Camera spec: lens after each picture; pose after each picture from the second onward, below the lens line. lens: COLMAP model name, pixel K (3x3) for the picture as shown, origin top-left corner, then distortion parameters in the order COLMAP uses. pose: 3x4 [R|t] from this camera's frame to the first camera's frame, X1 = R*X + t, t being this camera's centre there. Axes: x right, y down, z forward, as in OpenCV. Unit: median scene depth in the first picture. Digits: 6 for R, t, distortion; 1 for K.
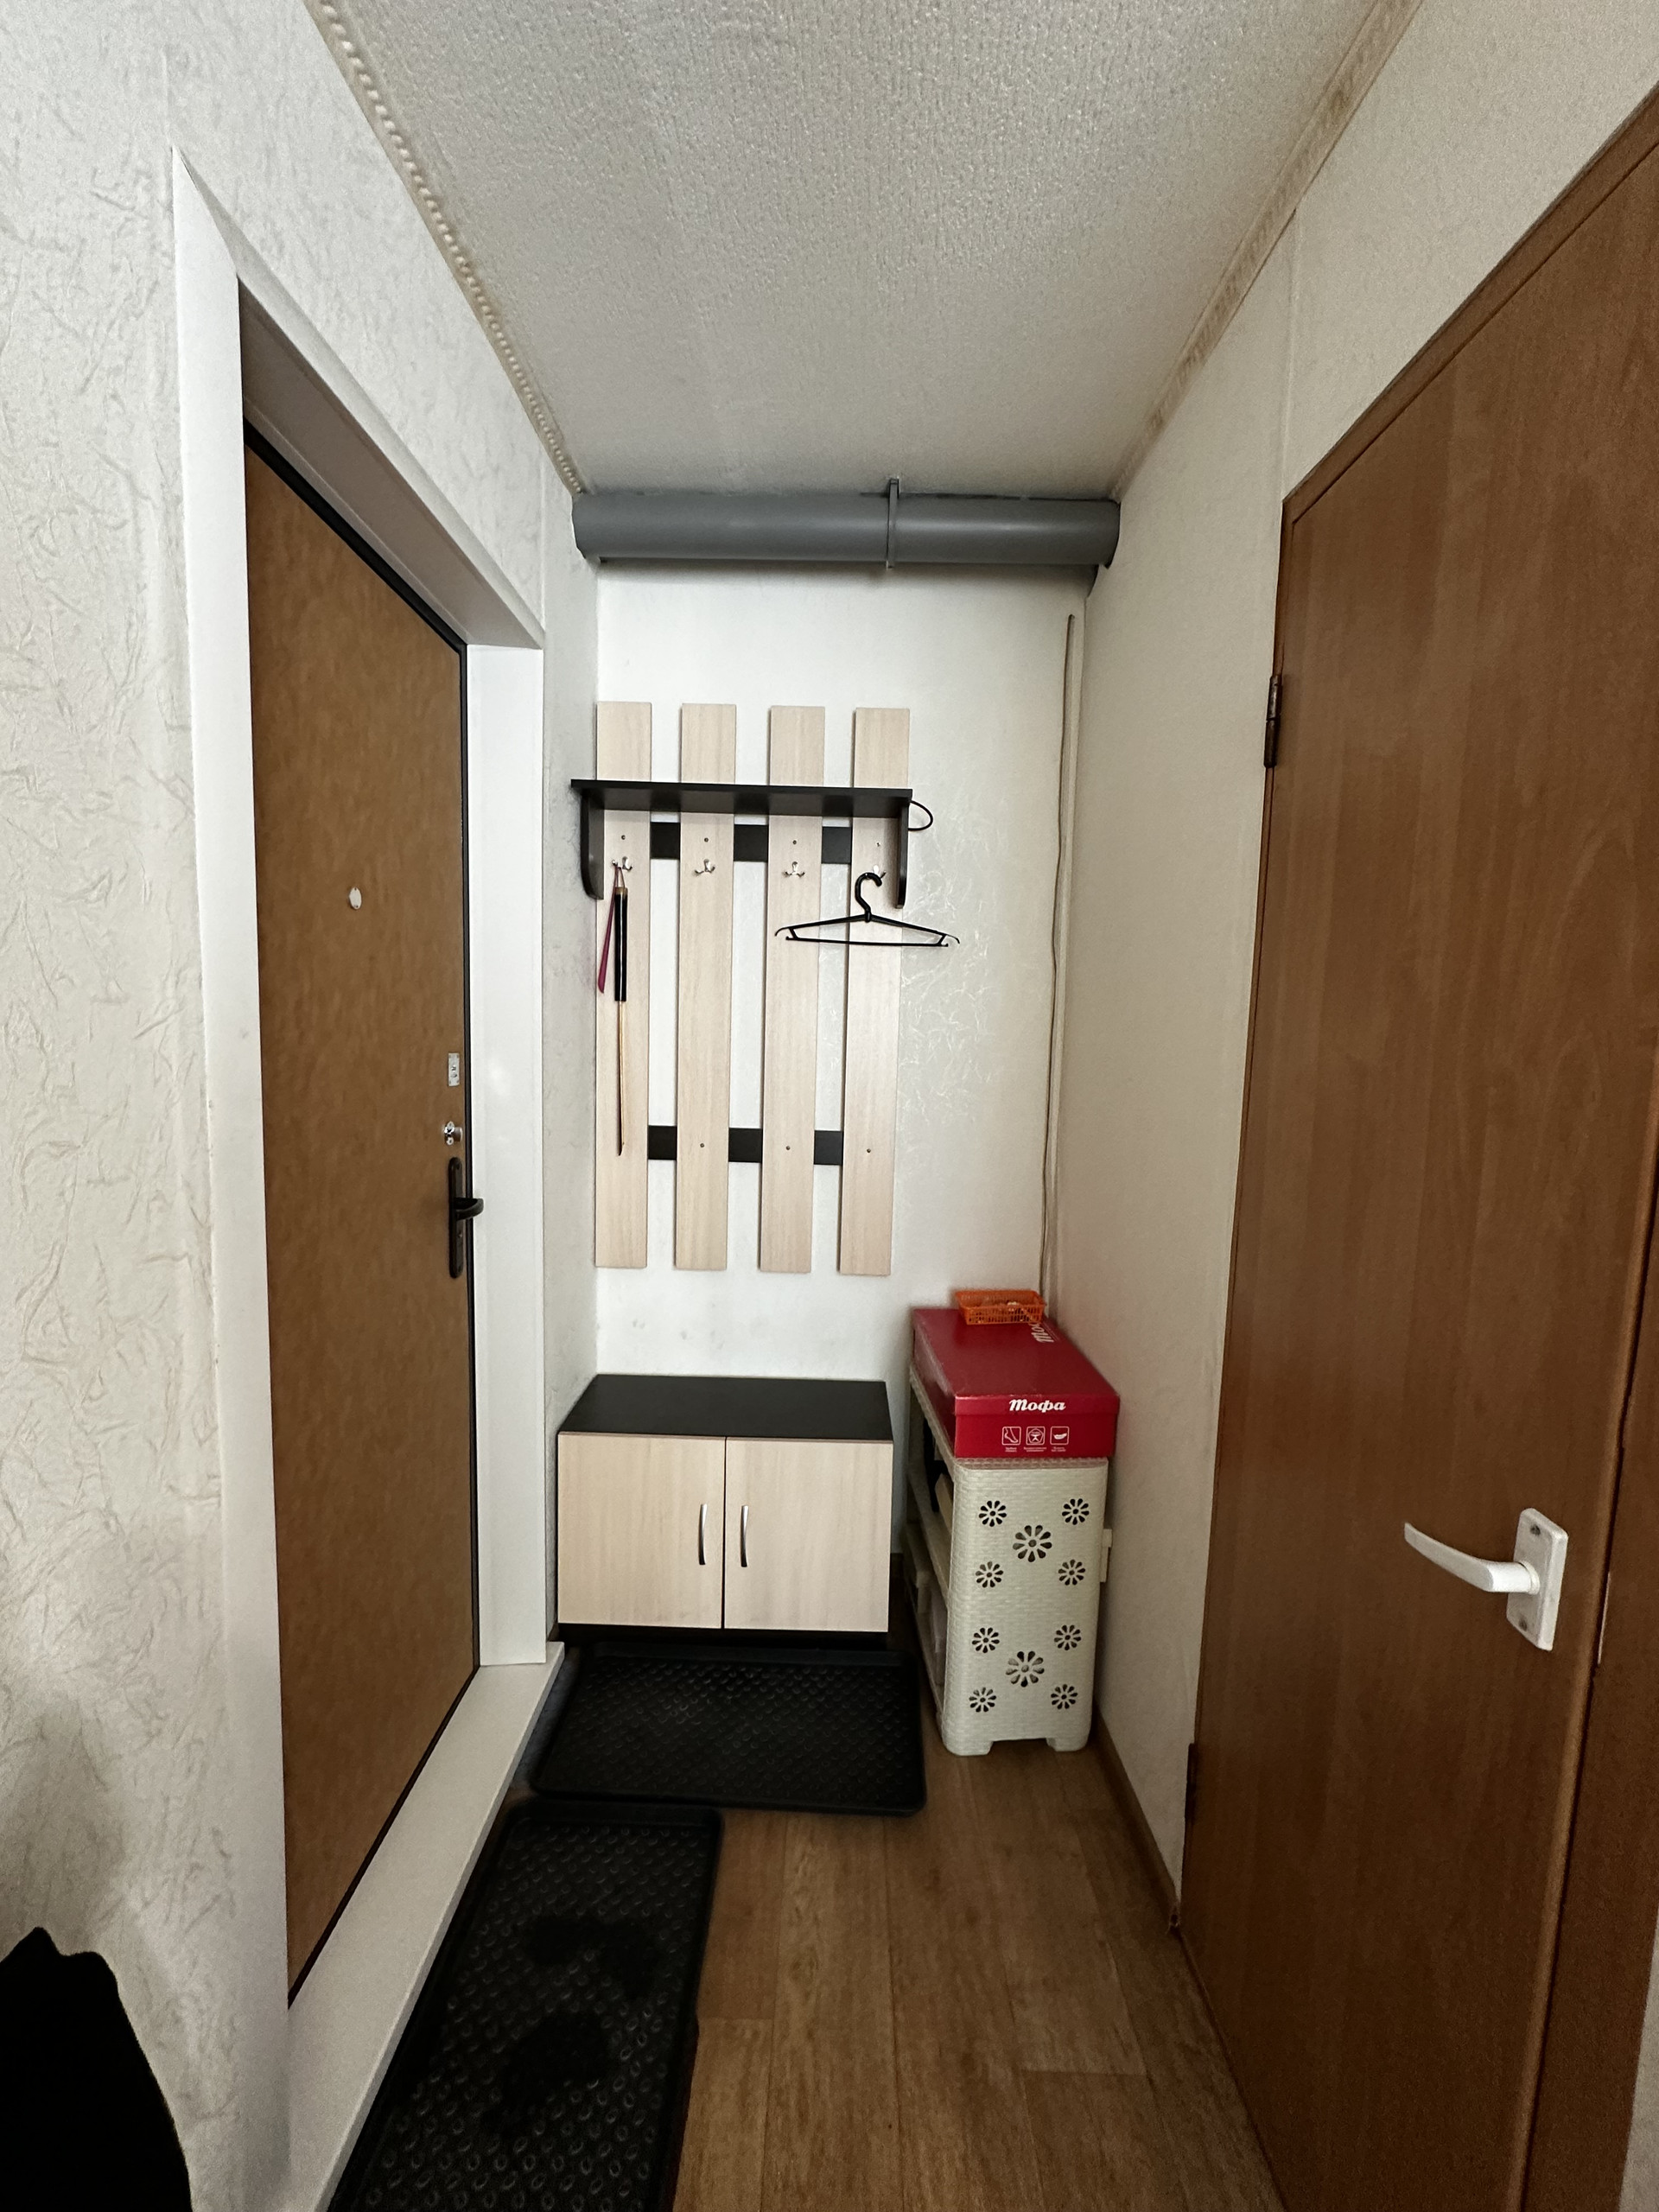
lens RADIAL K [[884.6, 0, 834.8], [0, 884.6, 1098.2], [0, 0, 1]] dist [-0.002881, 0.001007]
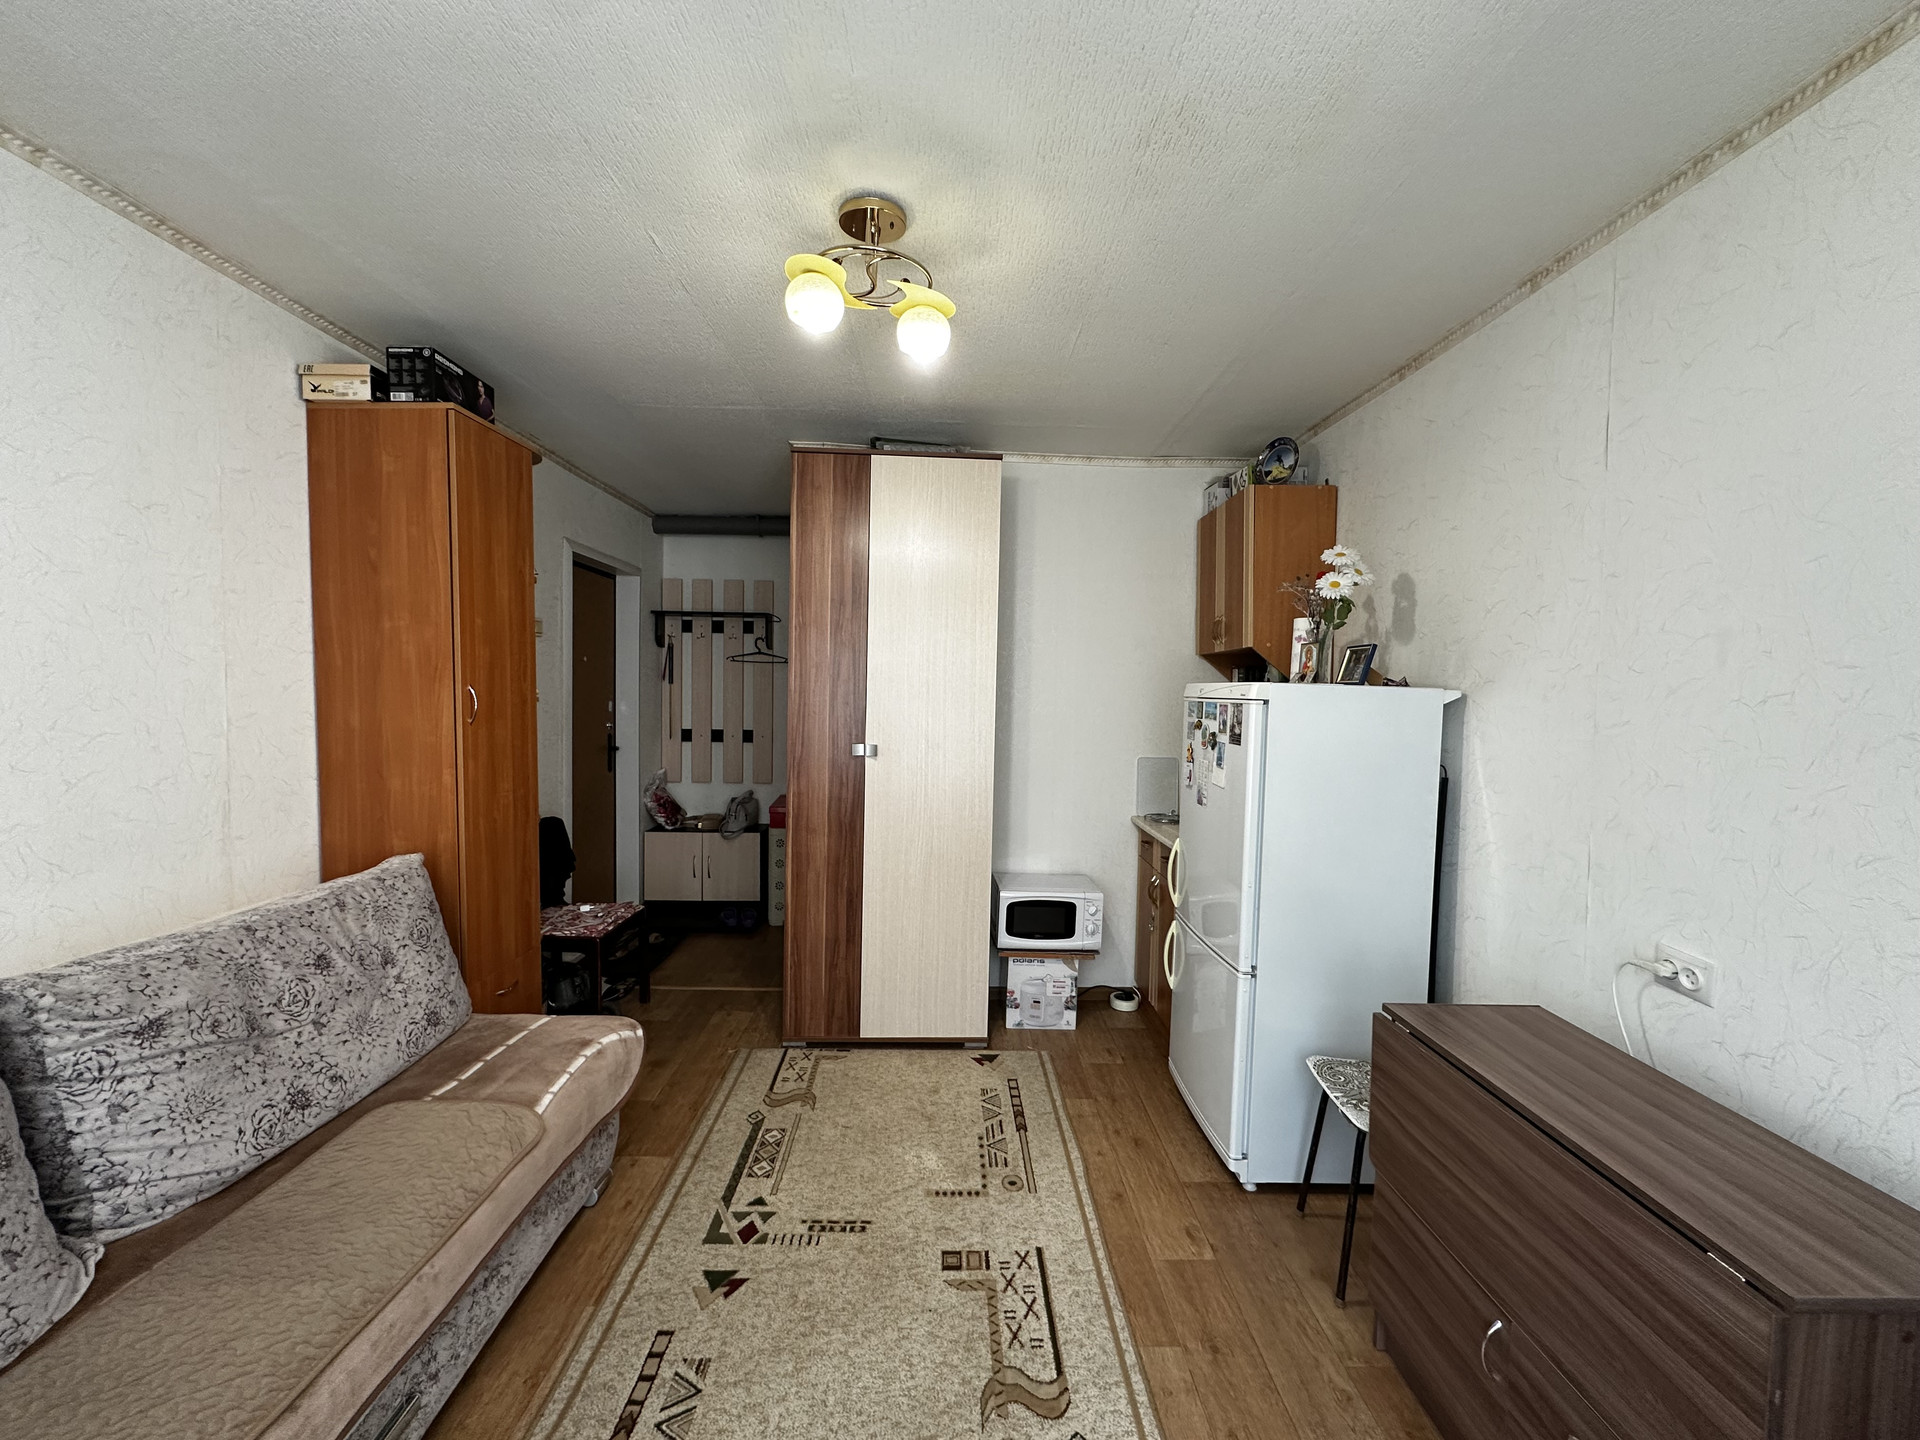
lens RADIAL K [[767.9, 0, 958.2], [0, 767.9, 718.2], [0, 0, 1]] dist [-0.002881, 0.001007]
pose [[0.999655, -0.014121, 0.022138, 0.621083], [0.015347, 0.998301, -0.056214, 0.151343], [-0.021306, 0.056535, 0.998173, -1.457030]]
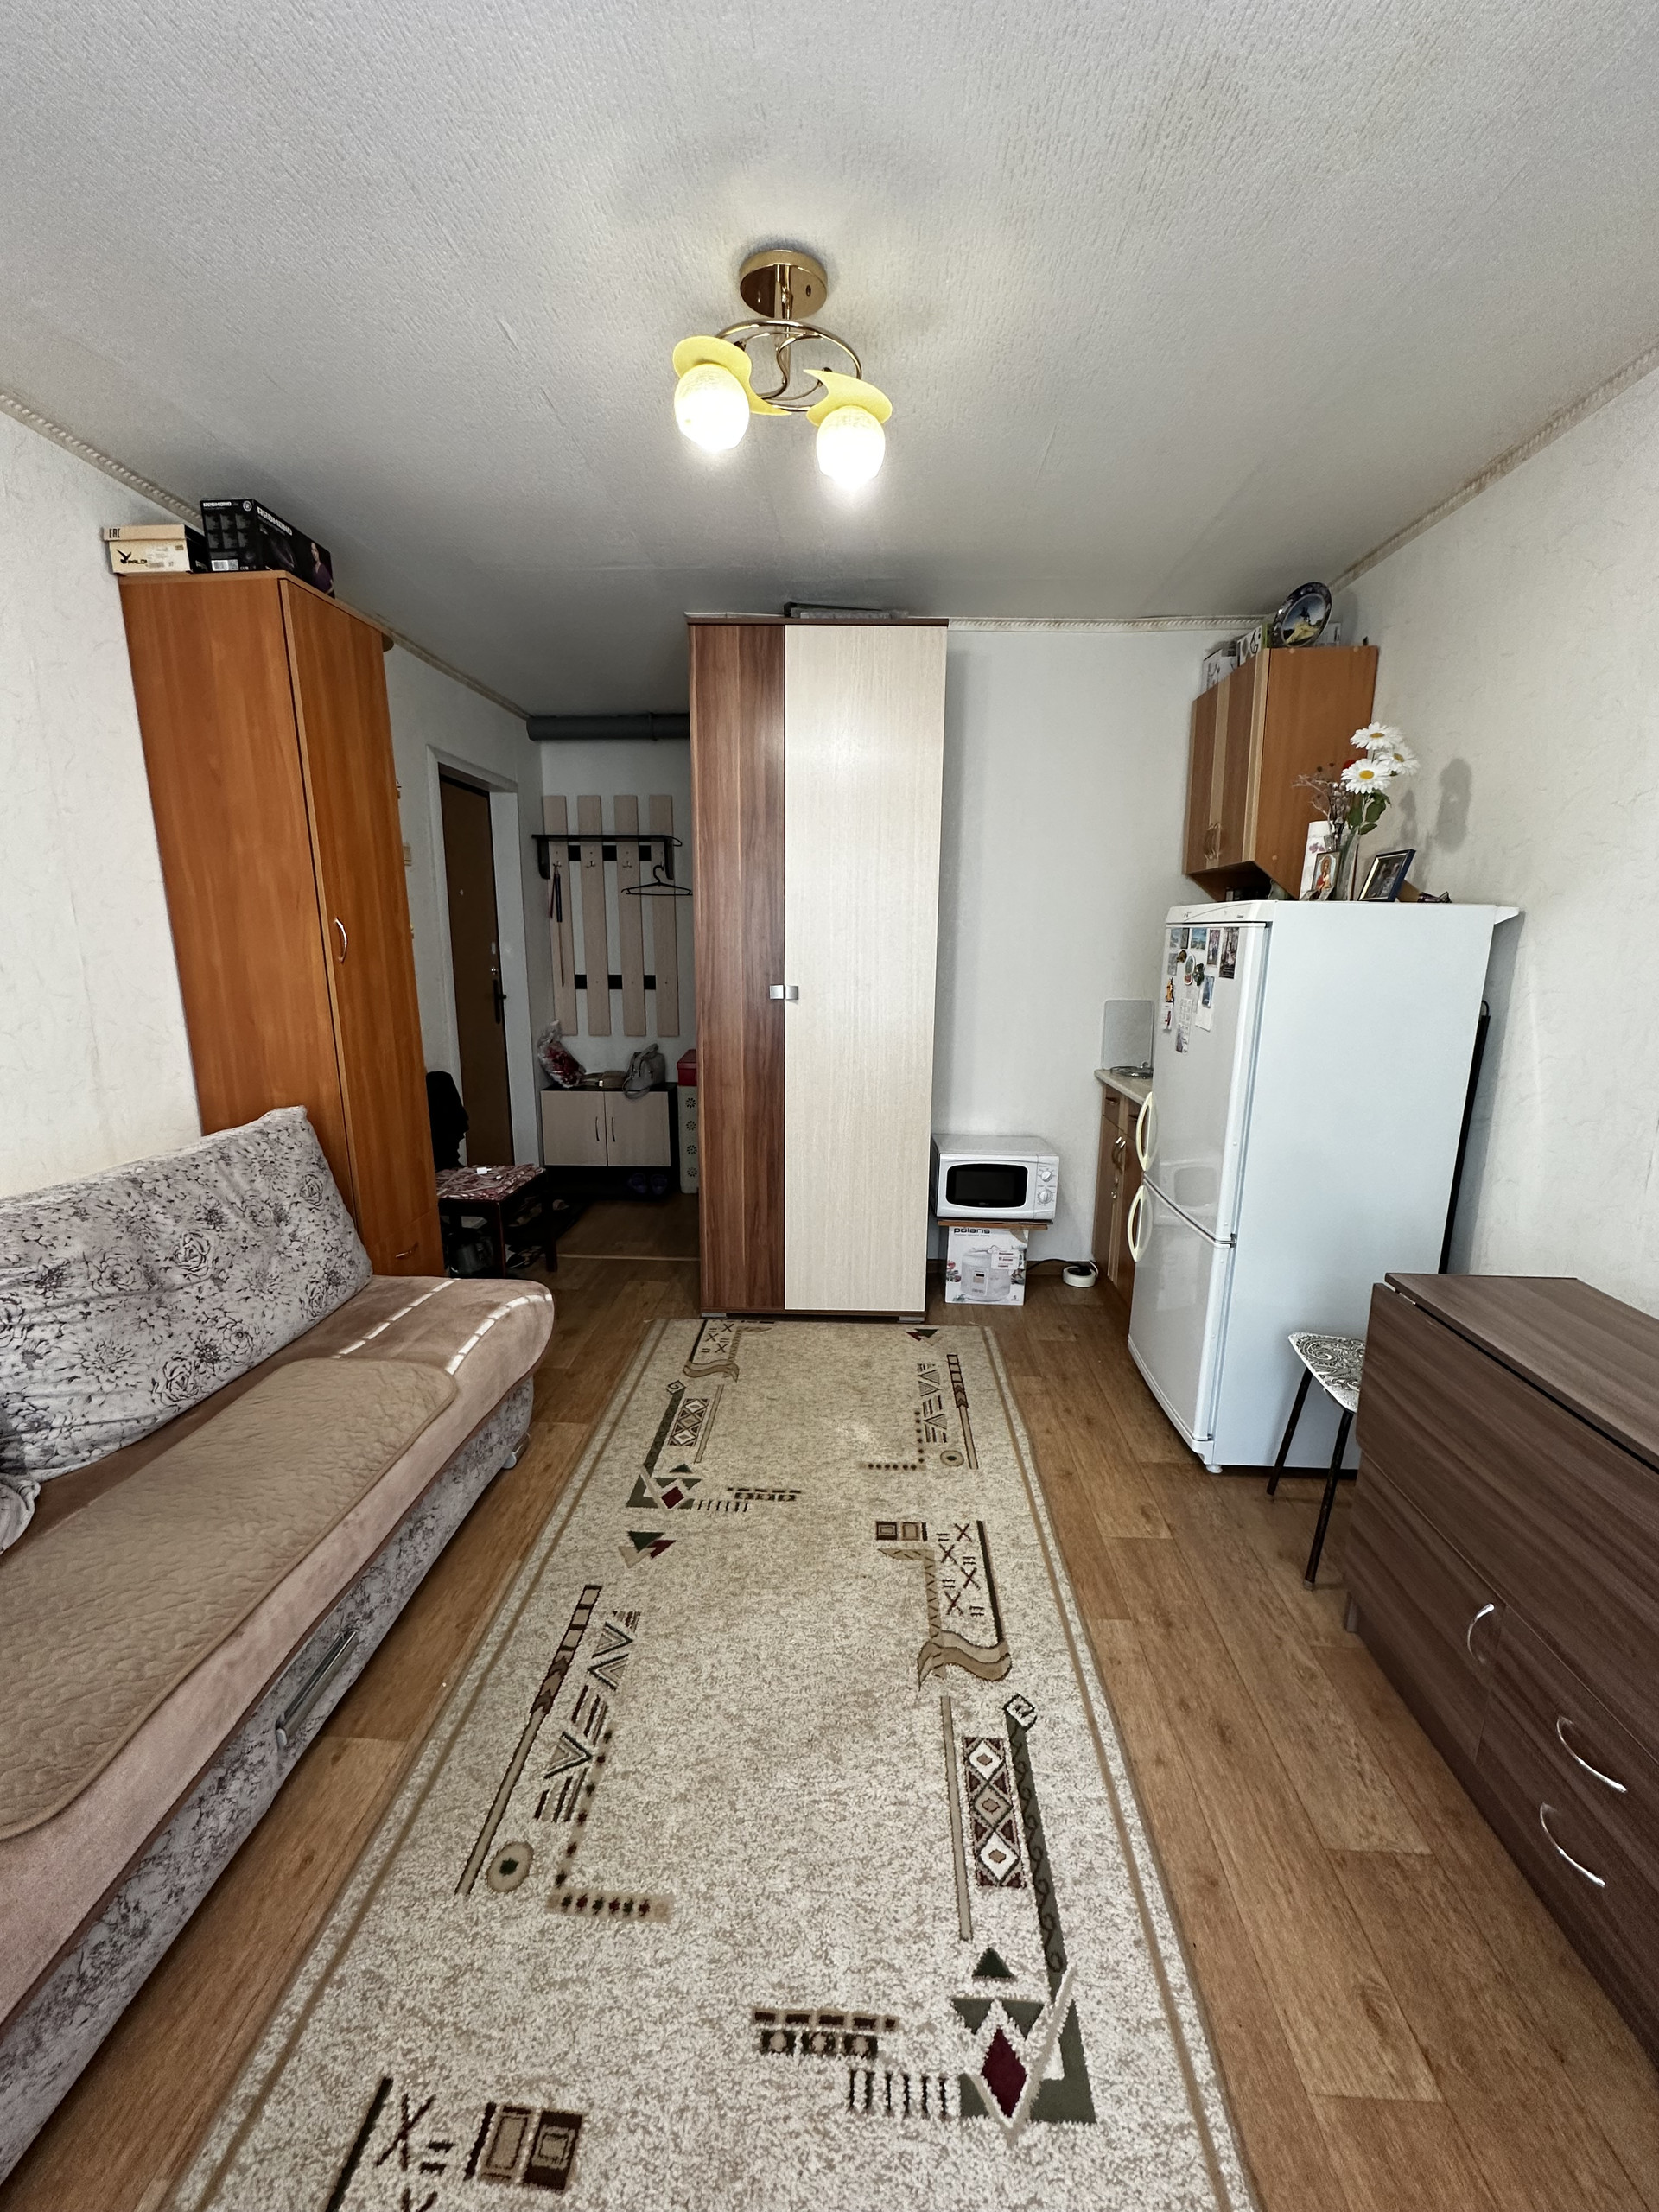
lens RADIAL K [[884.6, 0, 831.9], [0, 884.6, 1106.1], [0, 0, 1]] dist [-0.002881, 0.001007]
pose [[0.998803, -0.017171, -0.045810, 0.616637], [0.021641, 0.994859, 0.098930, 0.171489], [0.043876, -0.099802, 0.994039, -1.450815]]
